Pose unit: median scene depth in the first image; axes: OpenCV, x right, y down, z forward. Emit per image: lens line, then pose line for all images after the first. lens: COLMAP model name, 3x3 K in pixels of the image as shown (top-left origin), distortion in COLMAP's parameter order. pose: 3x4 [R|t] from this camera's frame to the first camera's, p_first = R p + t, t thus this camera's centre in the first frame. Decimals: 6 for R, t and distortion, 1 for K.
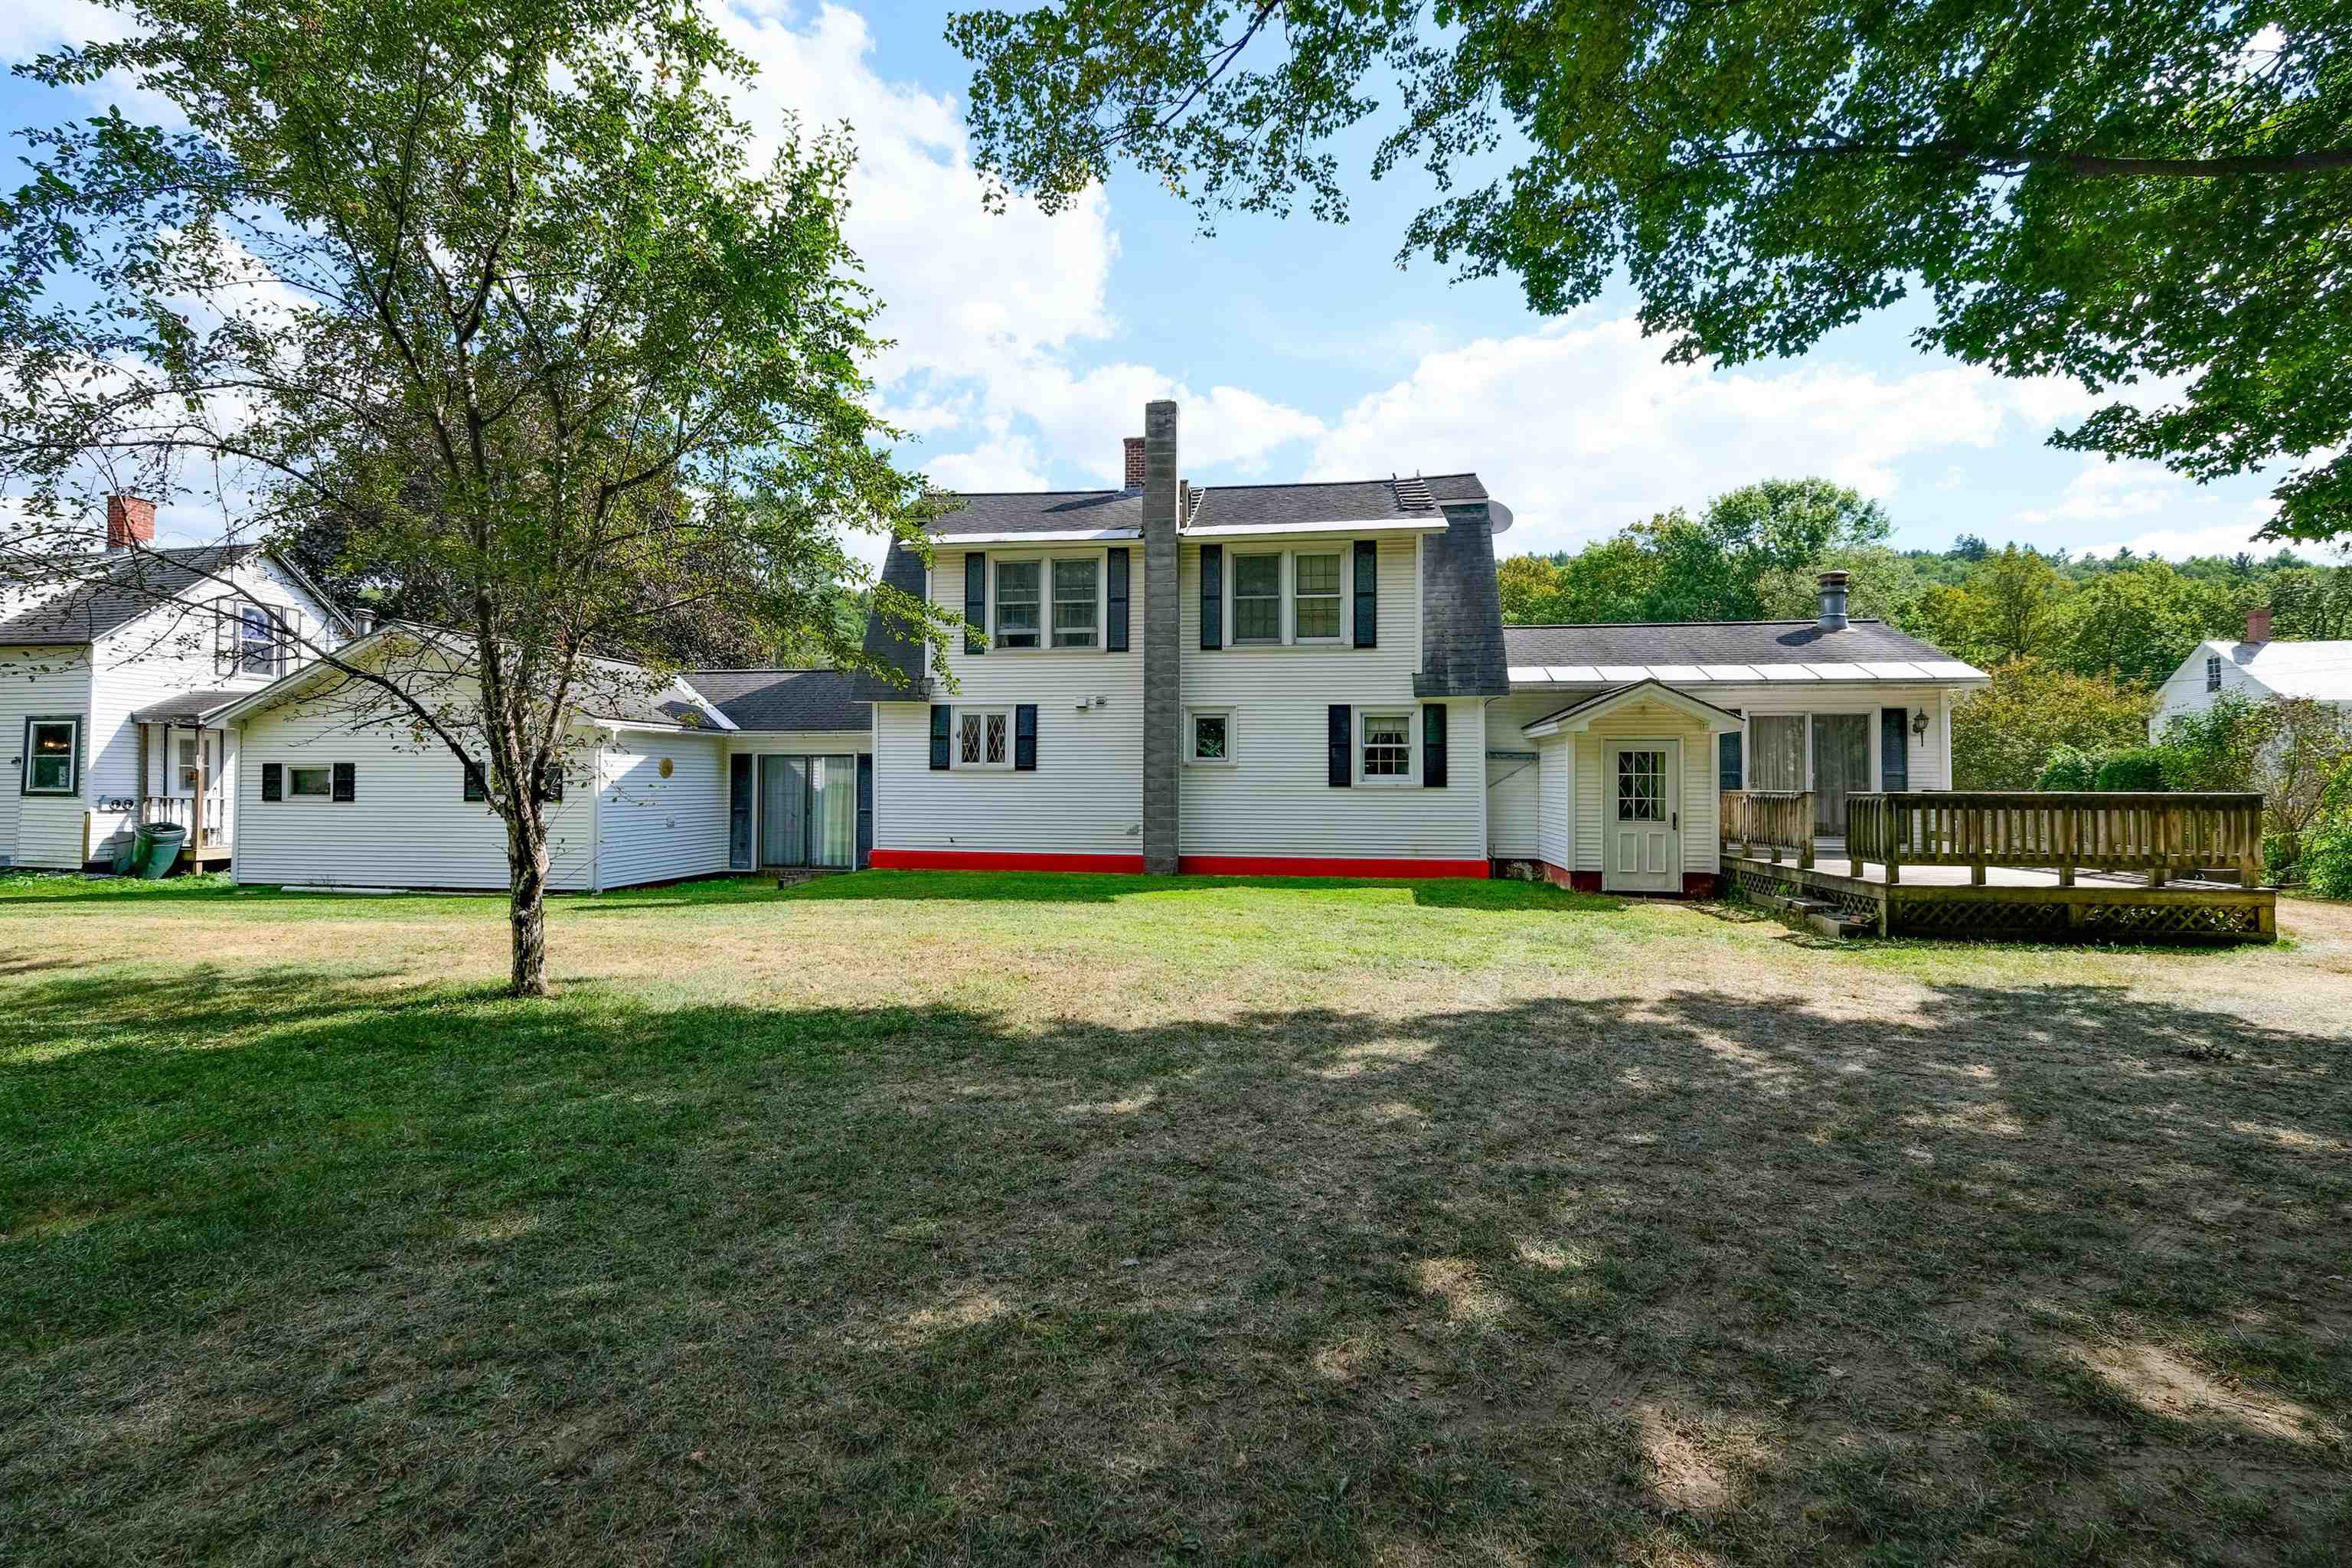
lens RADIAL K [[1018.8, 0, 1234.1], [0, 1018.8, 784.0], [0, 0, 1]] dist [0.002188, 0.000987]
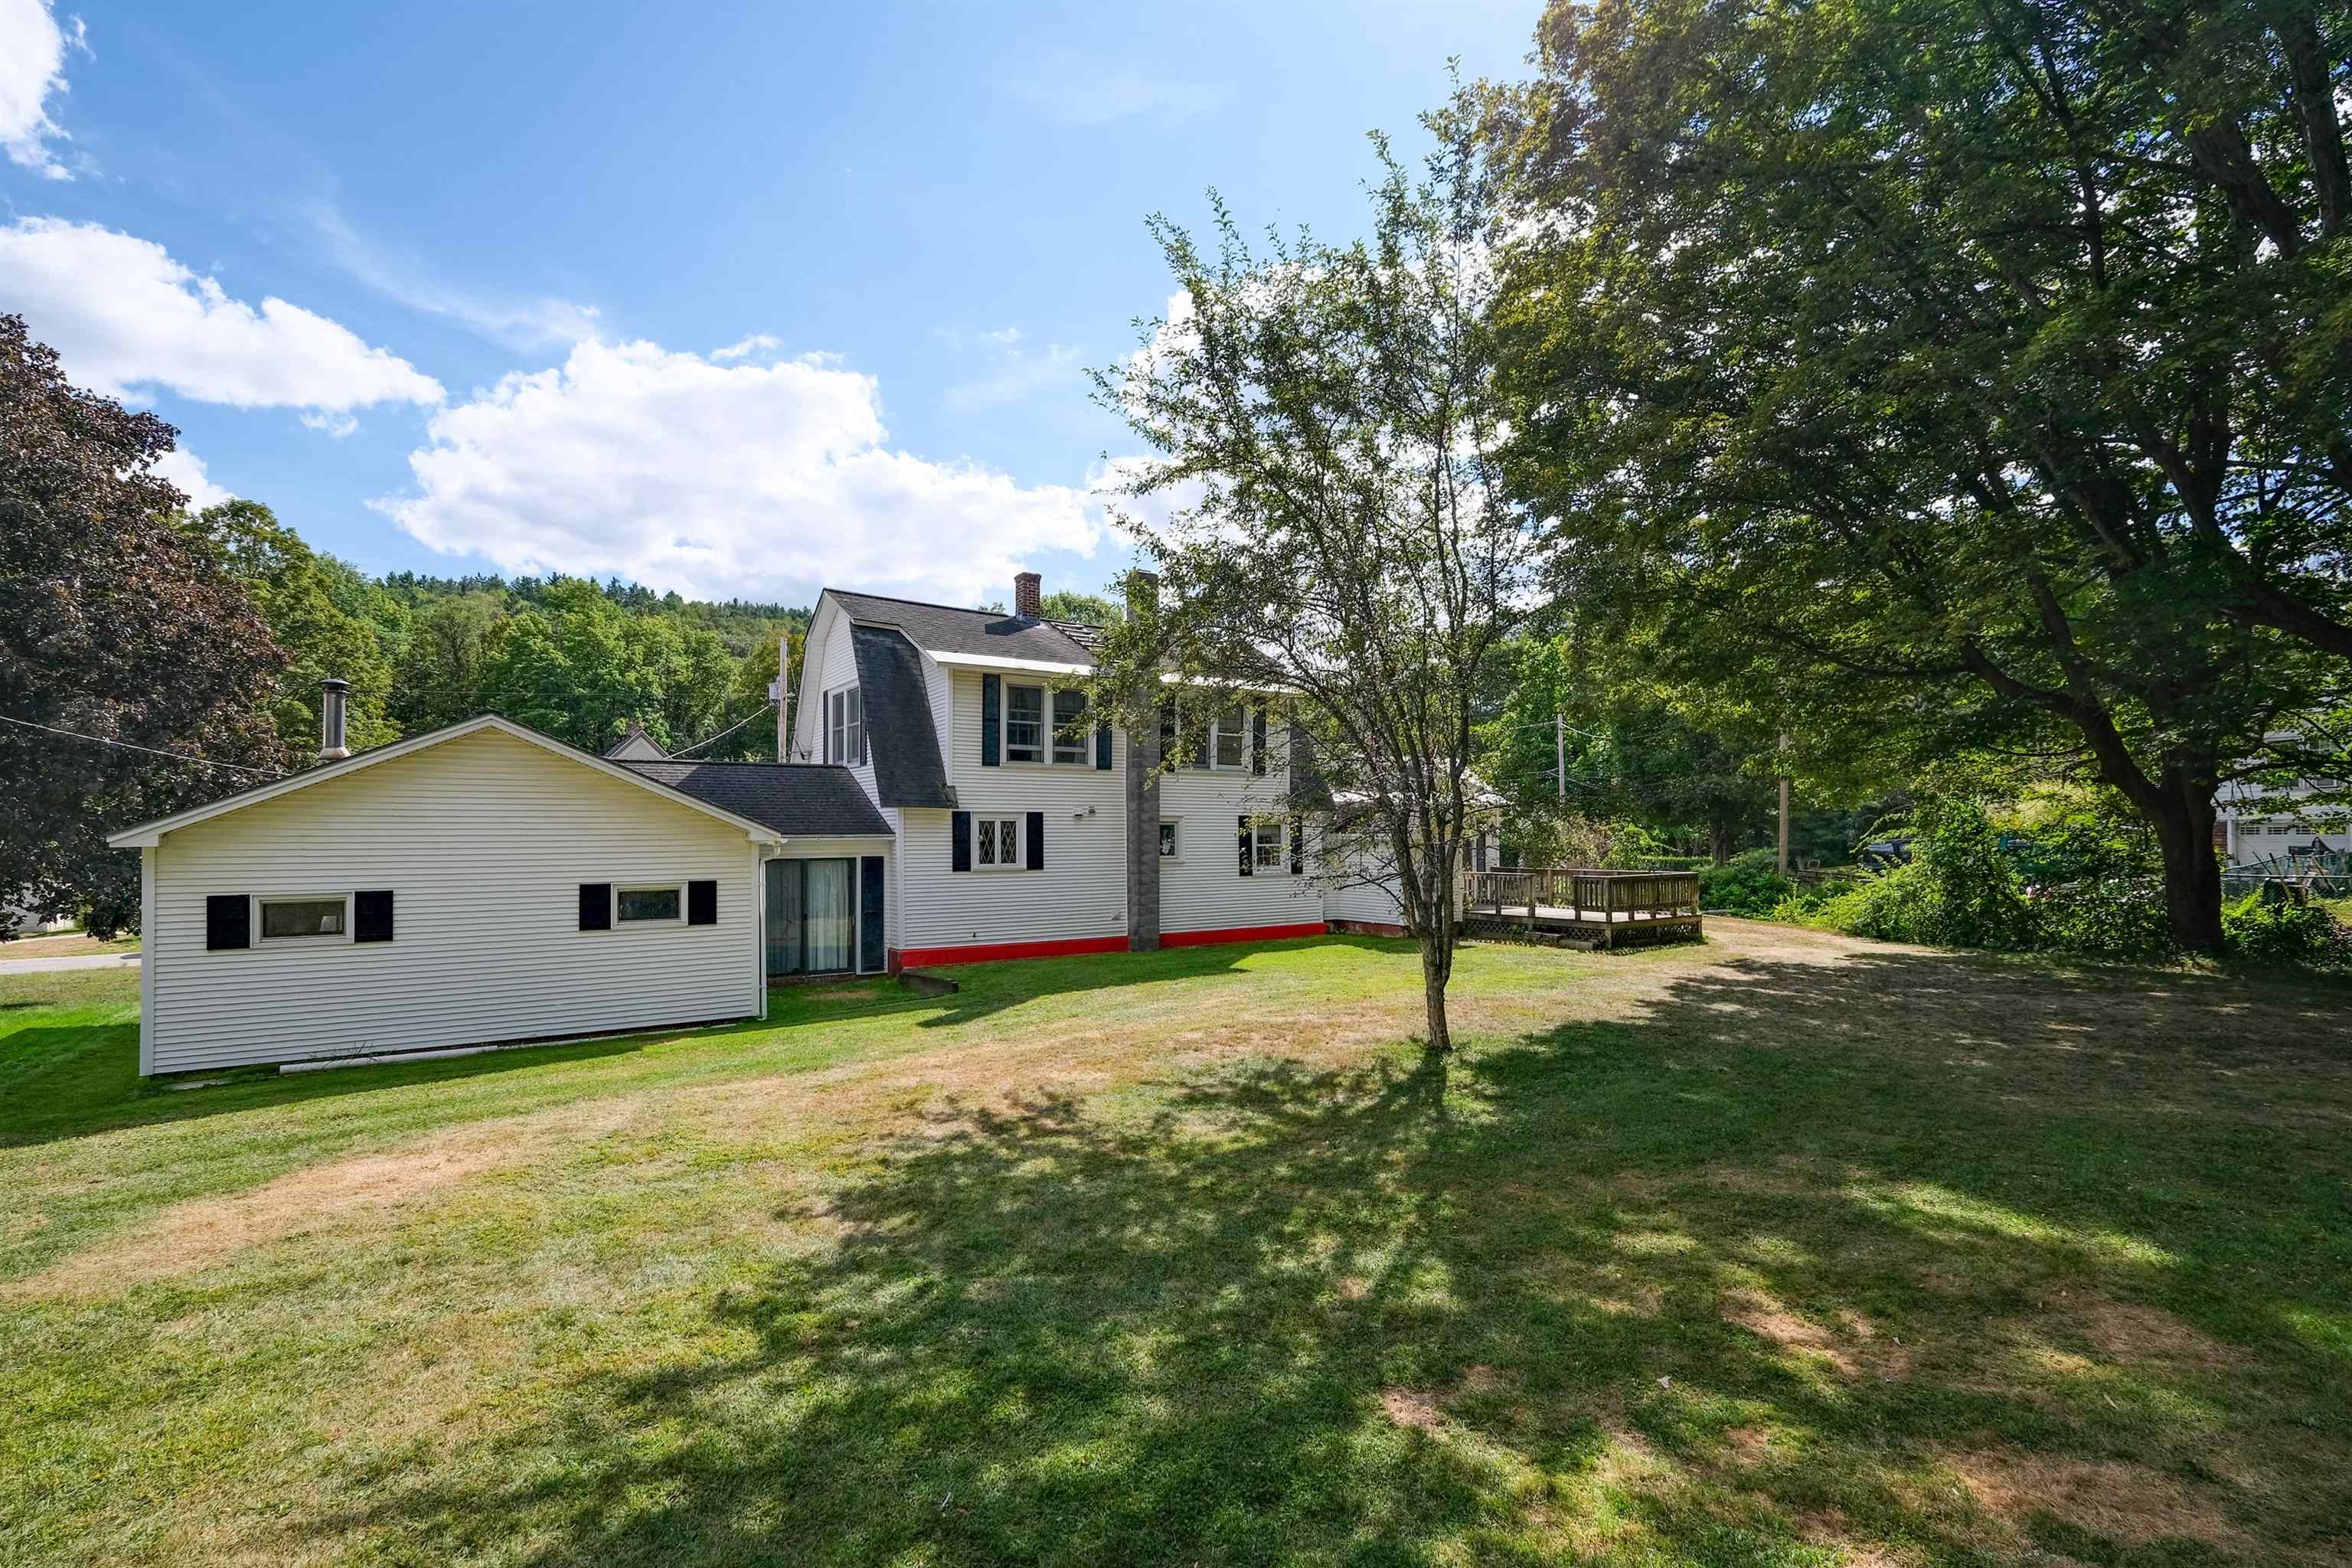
lens RADIAL K [[1092.3, 0, 1112.1], [0, 1092.3, 787.8], [0, 0, 1]] dist [-0.005925, -0.000255]
pose [[0.724418, 0.018745, 0.689106, -1.022827], [0.000966, 0.999602, -0.028207, -0.072301], [-0.689360, 0.021099, 0.724112, 0.047236]]
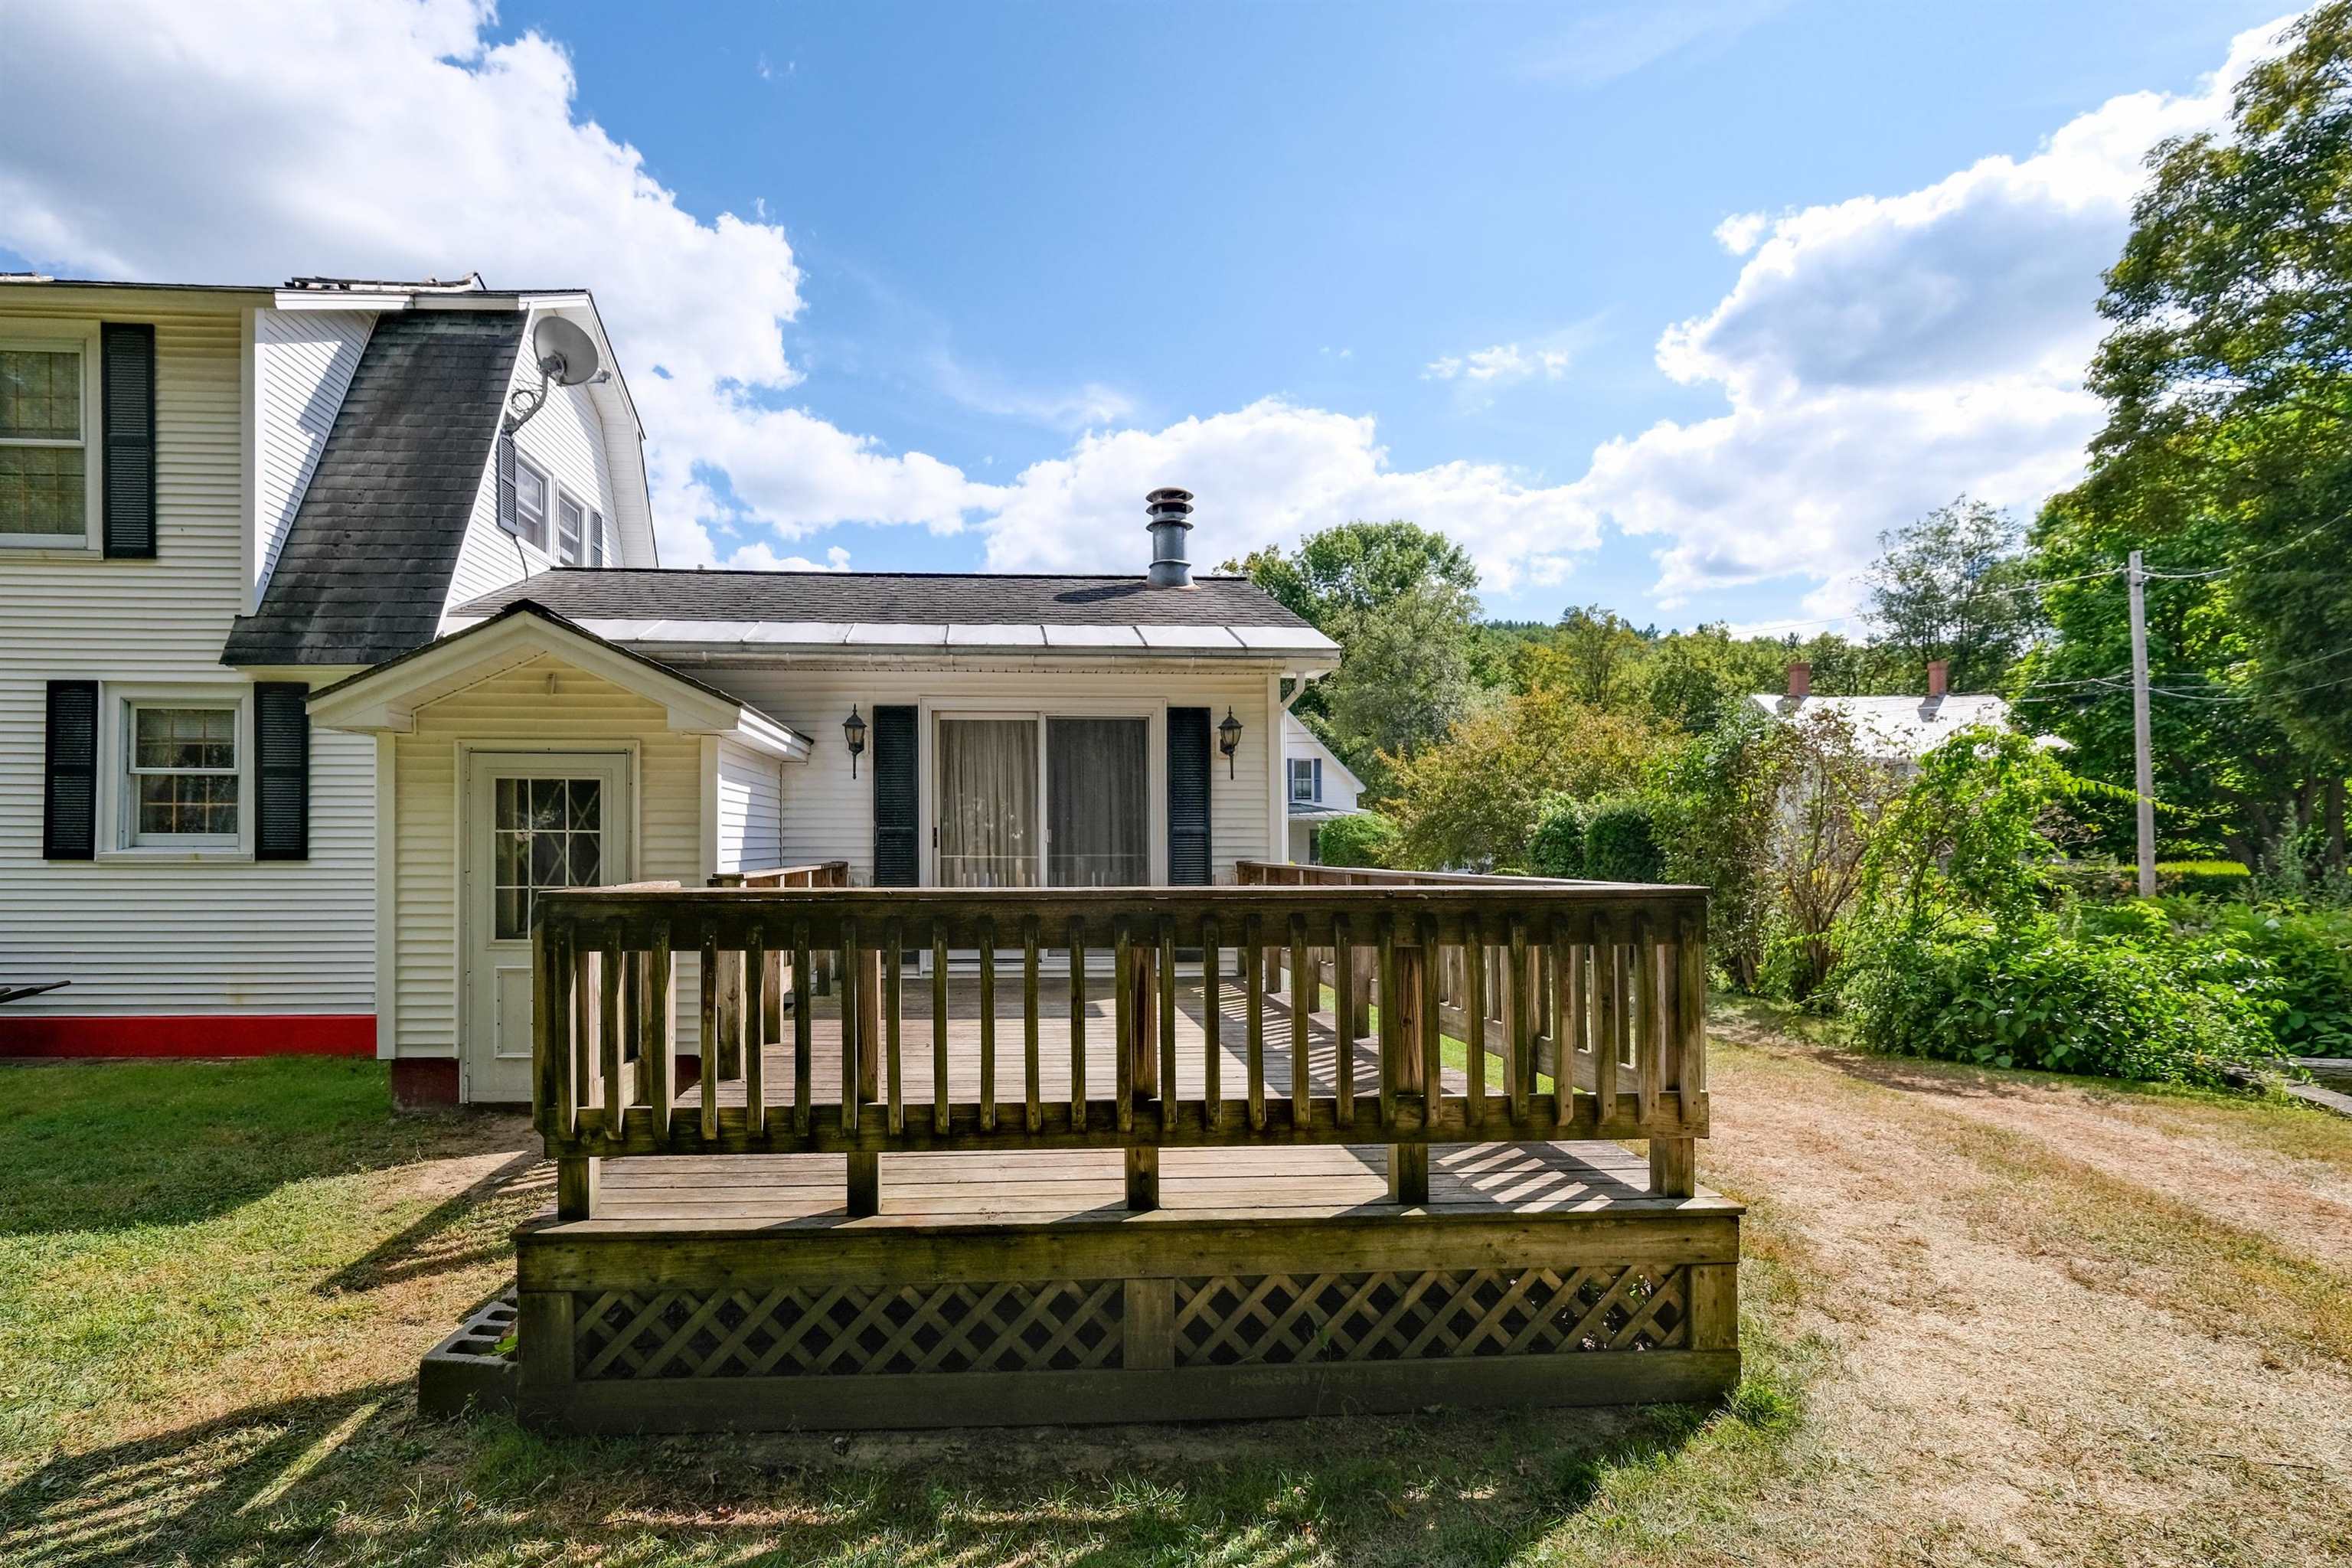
lens RADIAL K [[983.9, 0, 1170.2], [0, 983.9, 856.4], [0, 0, 1]] dist [0.001091, 0.000041]
pose [[0.978134, -0.005089, 0.207914, 0.479061], [0.003222, 0.999951, 0.009317, -0.001773], [-0.207952, -0.008443, 0.978103, 0.452977]]
